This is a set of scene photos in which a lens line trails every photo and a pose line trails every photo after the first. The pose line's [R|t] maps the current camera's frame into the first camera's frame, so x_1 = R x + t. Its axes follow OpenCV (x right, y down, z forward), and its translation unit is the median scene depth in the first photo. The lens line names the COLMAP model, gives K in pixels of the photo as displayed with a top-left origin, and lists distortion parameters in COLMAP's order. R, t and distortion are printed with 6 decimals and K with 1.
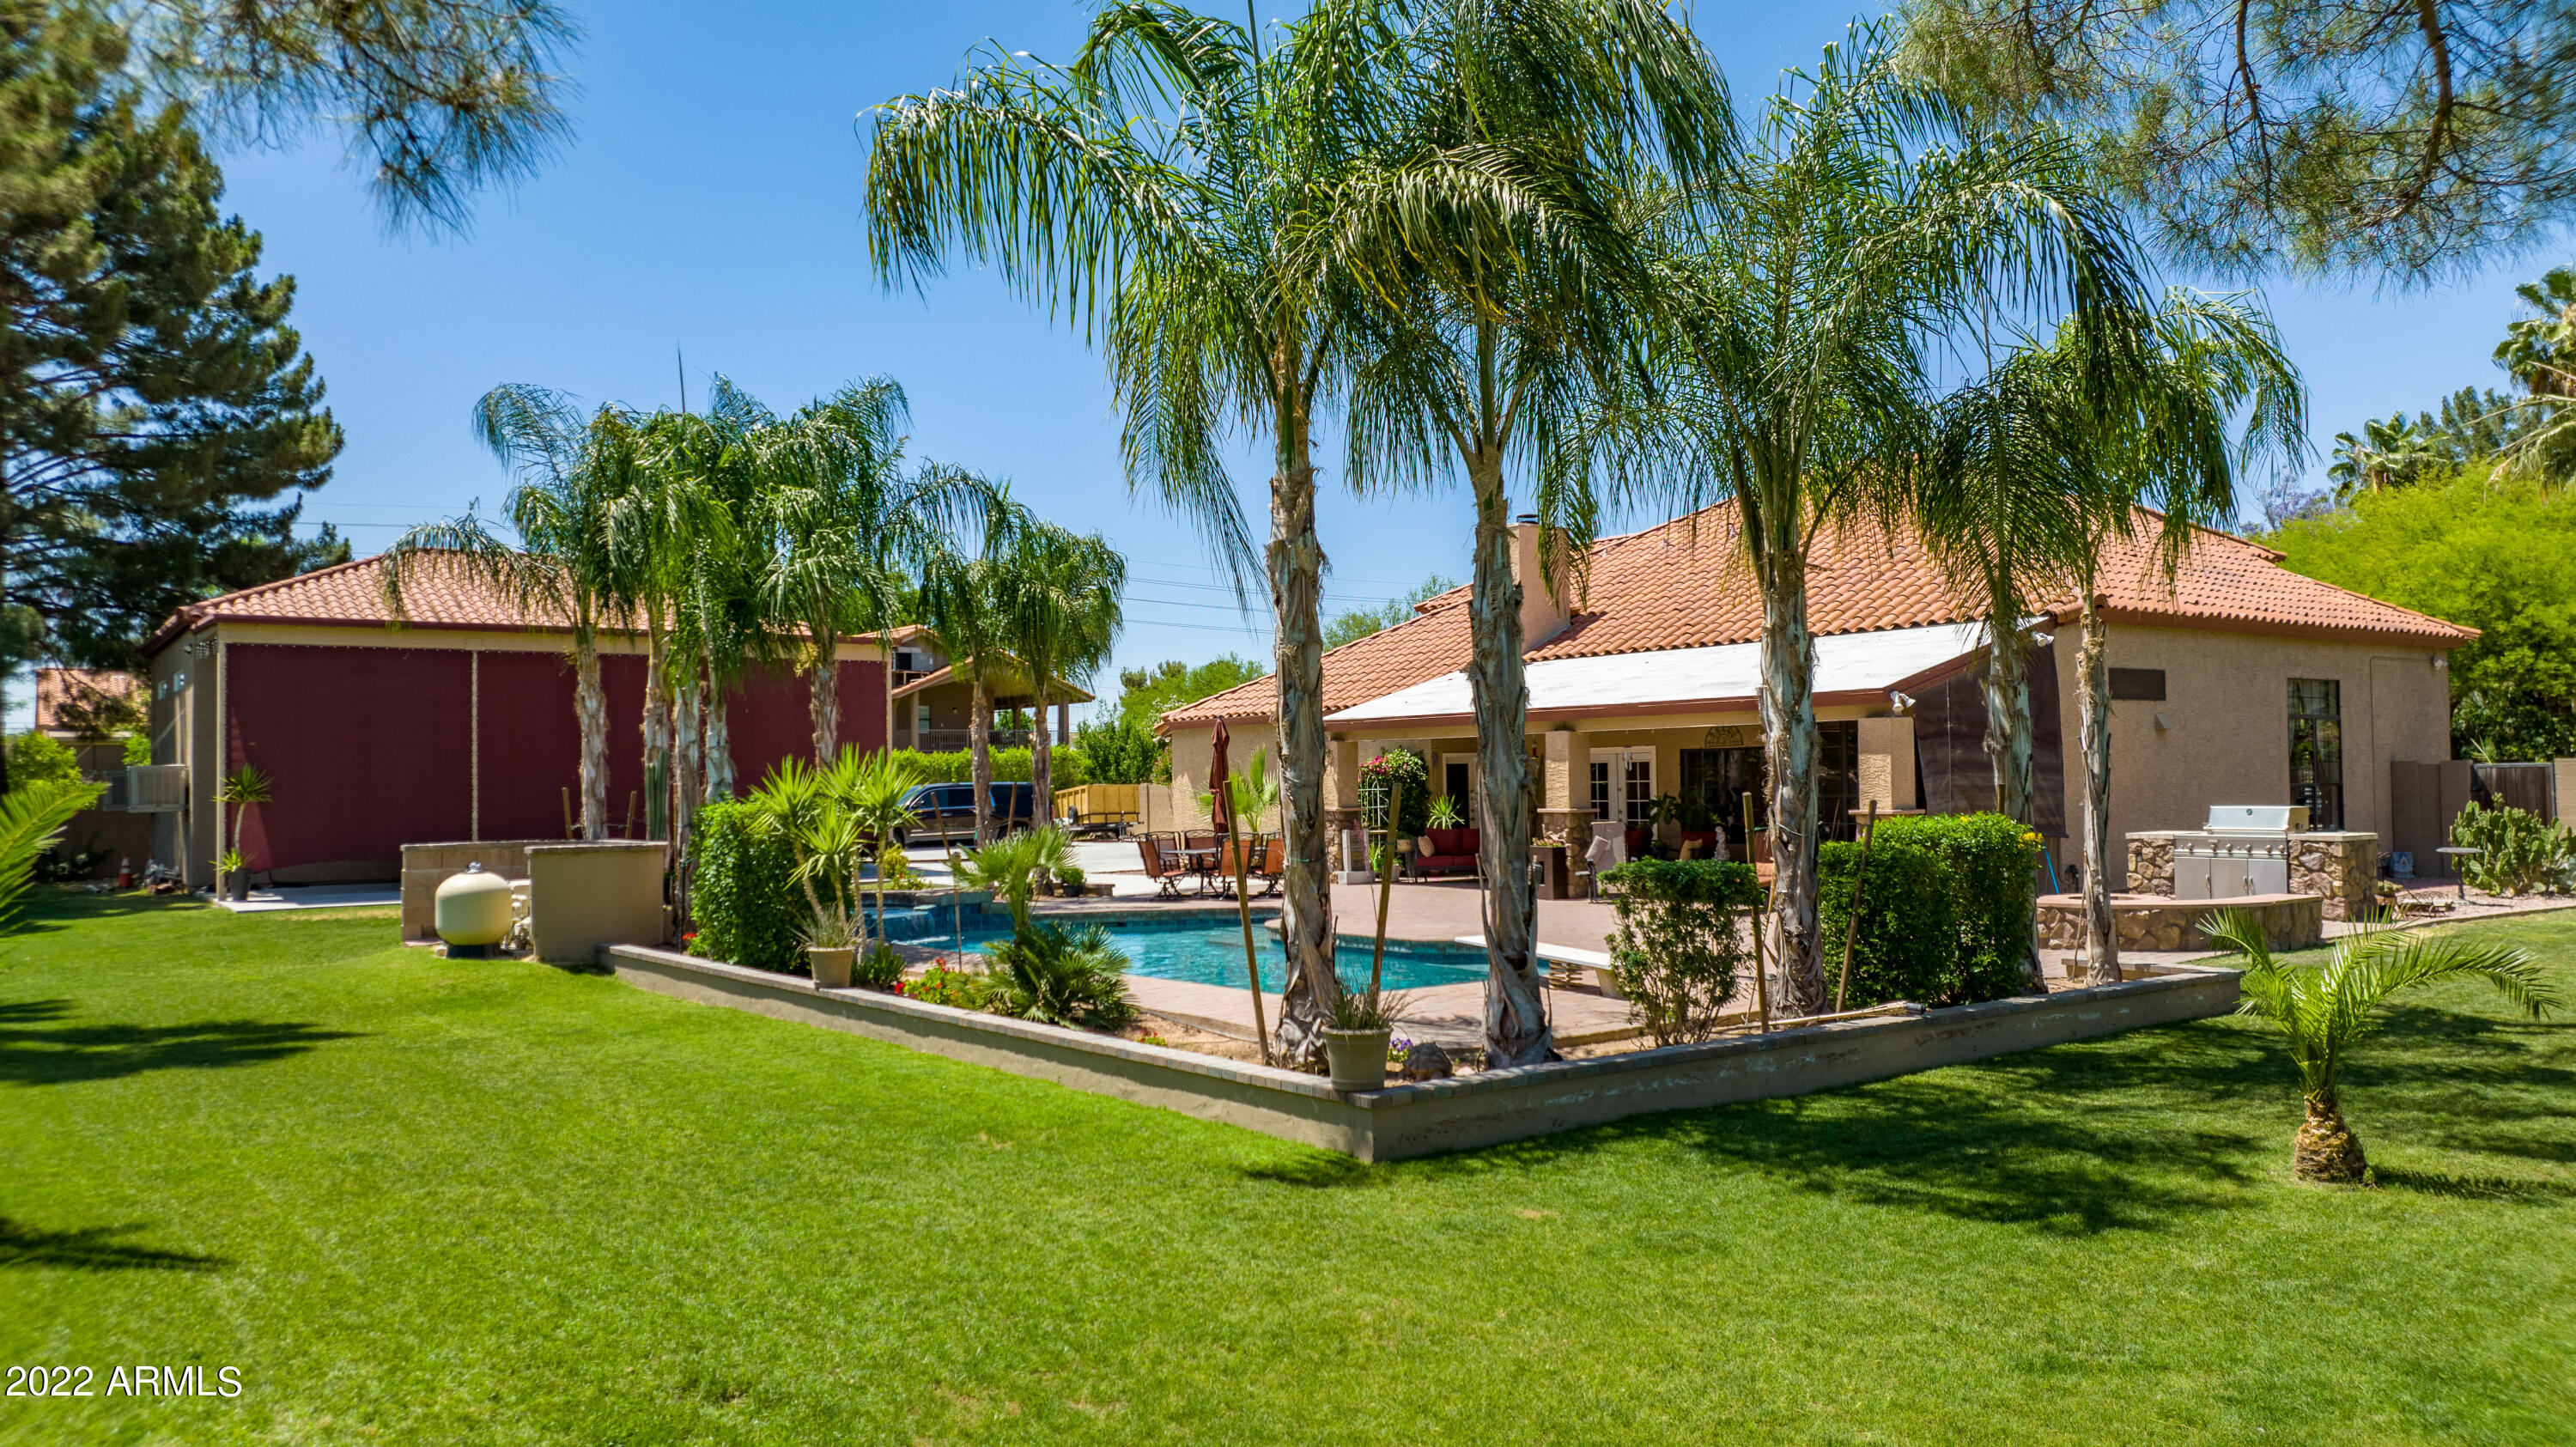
lens RADIAL K [[1828.3, 0, 1294.2], [0, 1828.3, 722.4], [0, 0, 1]] dist [-0.000511, -0.005262]
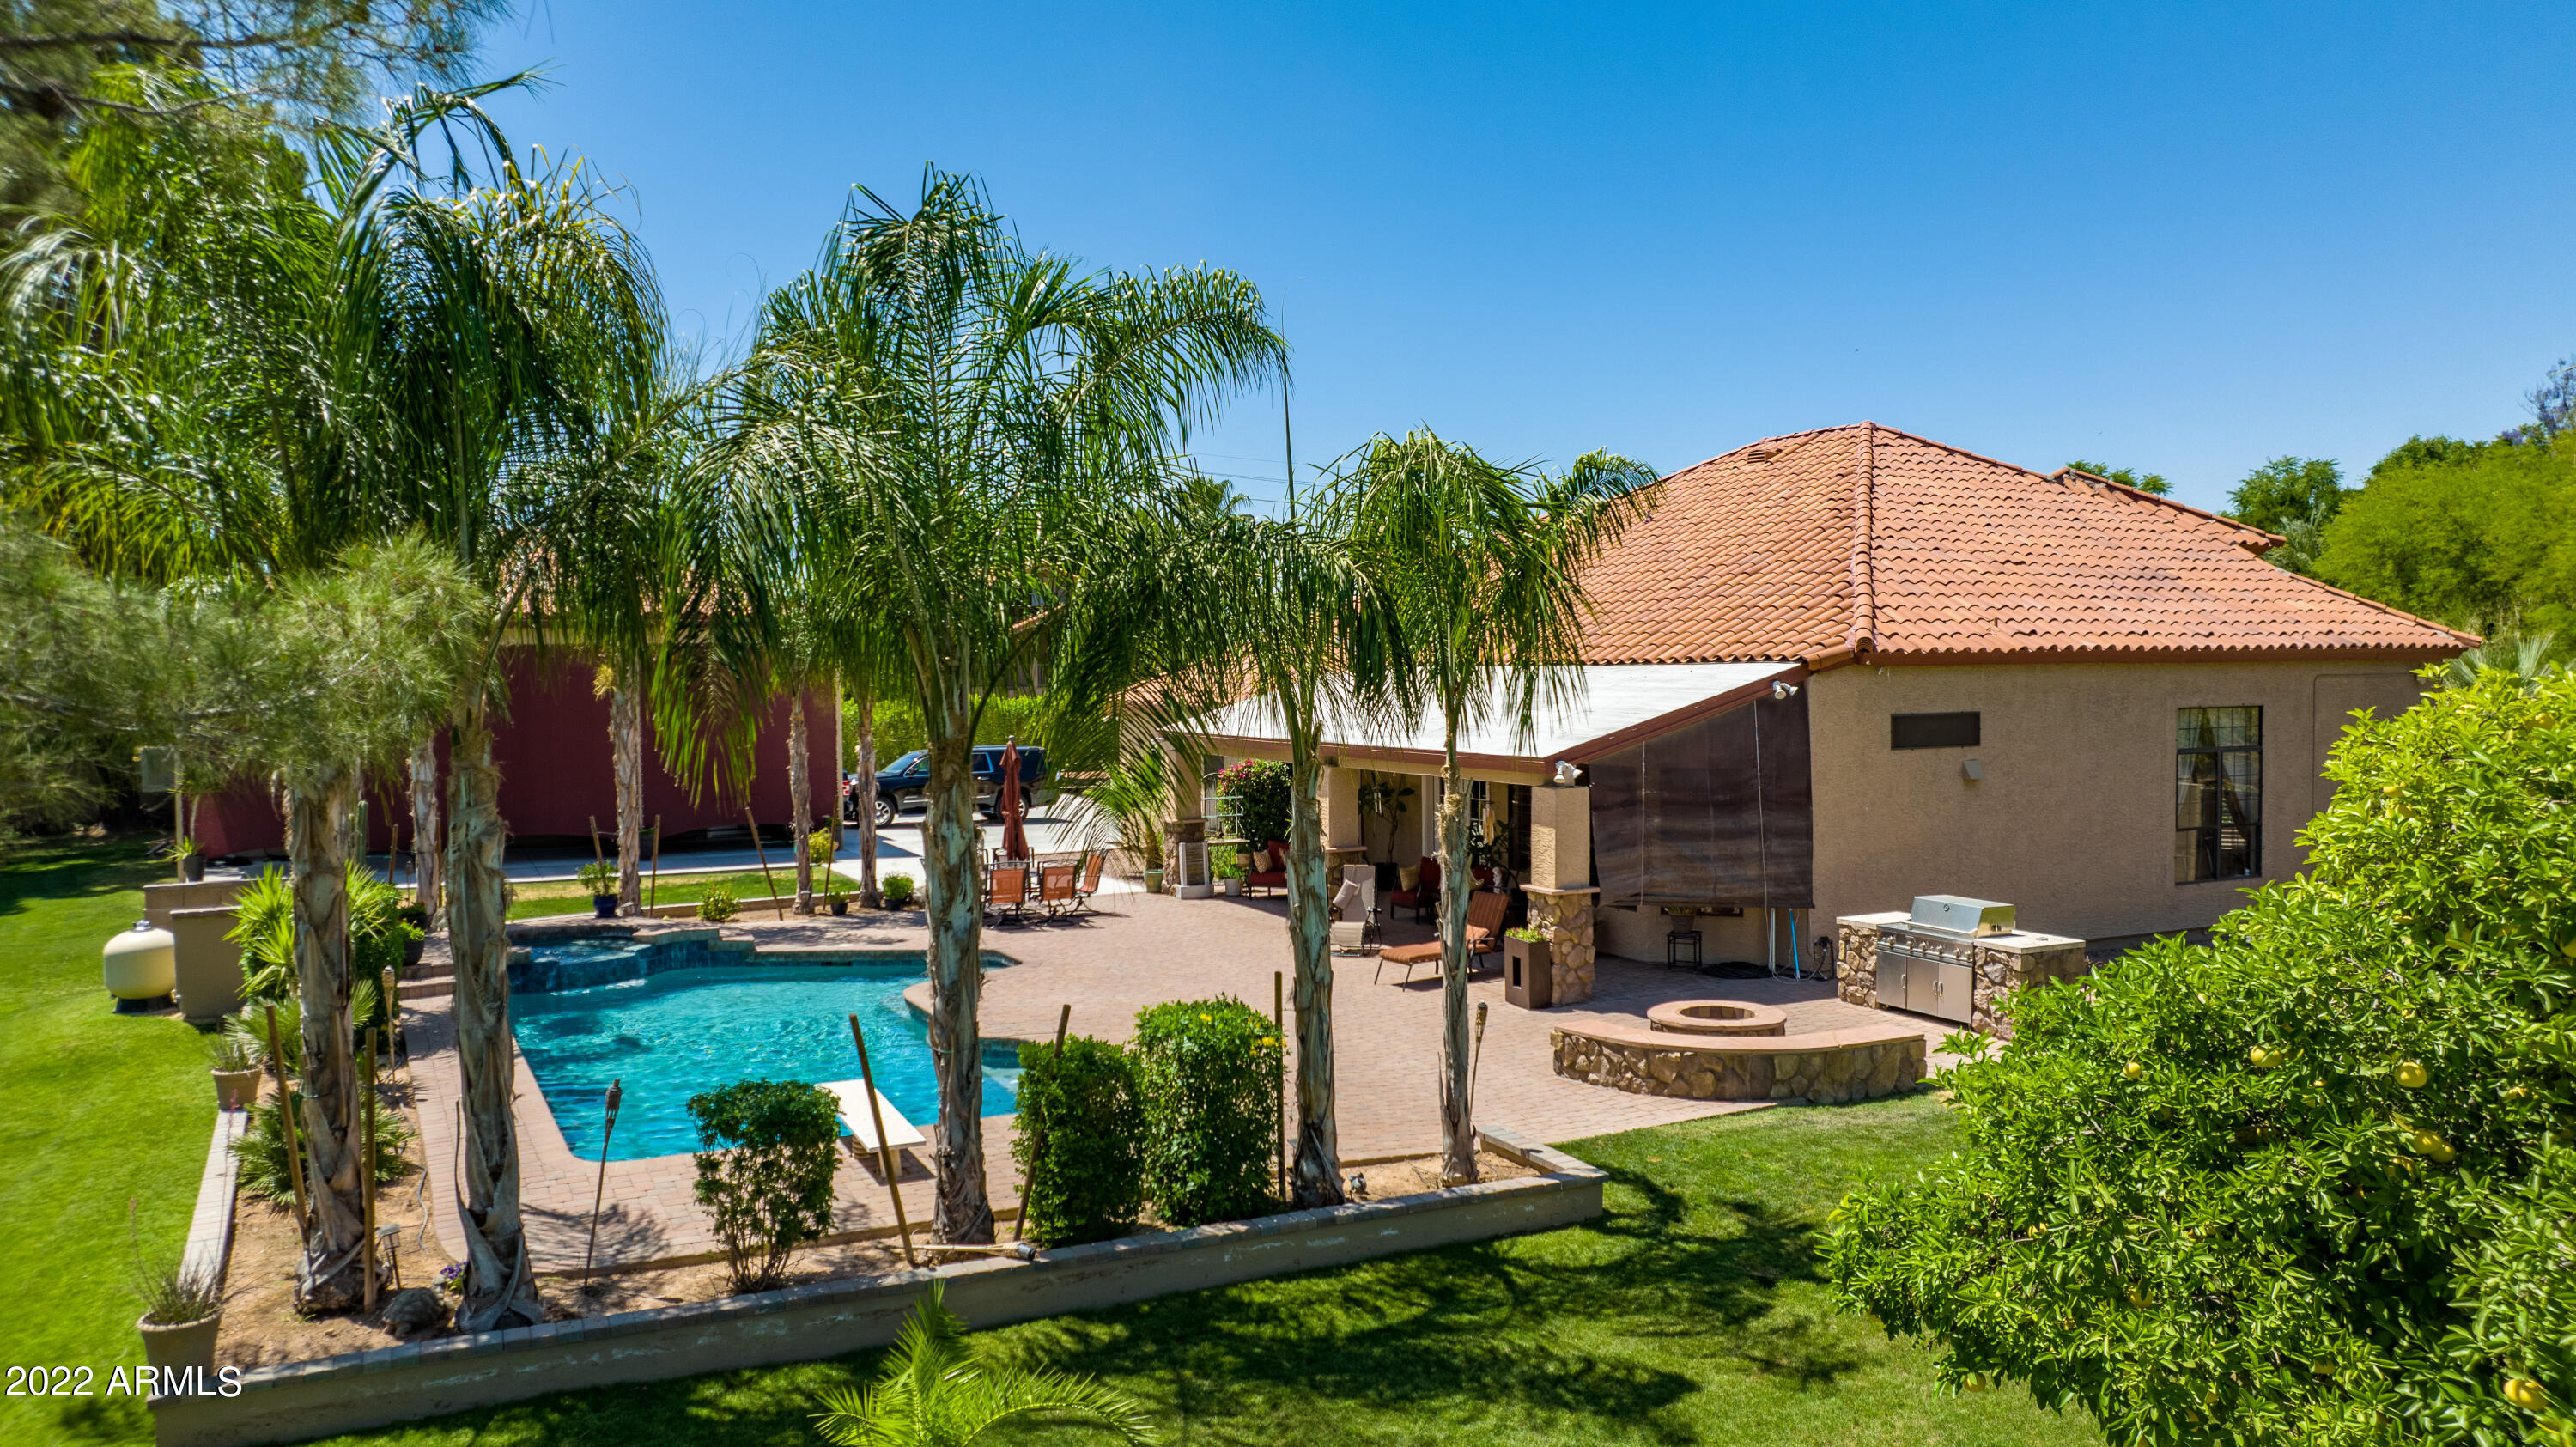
lens RADIAL K [[1828.3, 0, 1283.6], [0, 1828.3, 723.4], [0, 0, 1]] dist [-0.000511, -0.005262]
pose [[0.981492, 0.010591, -0.191208, 0.366530], [0.002806, 0.997567, 0.069659, -0.099773], [0.191481, -0.068907, 0.979075, 0.077811]]
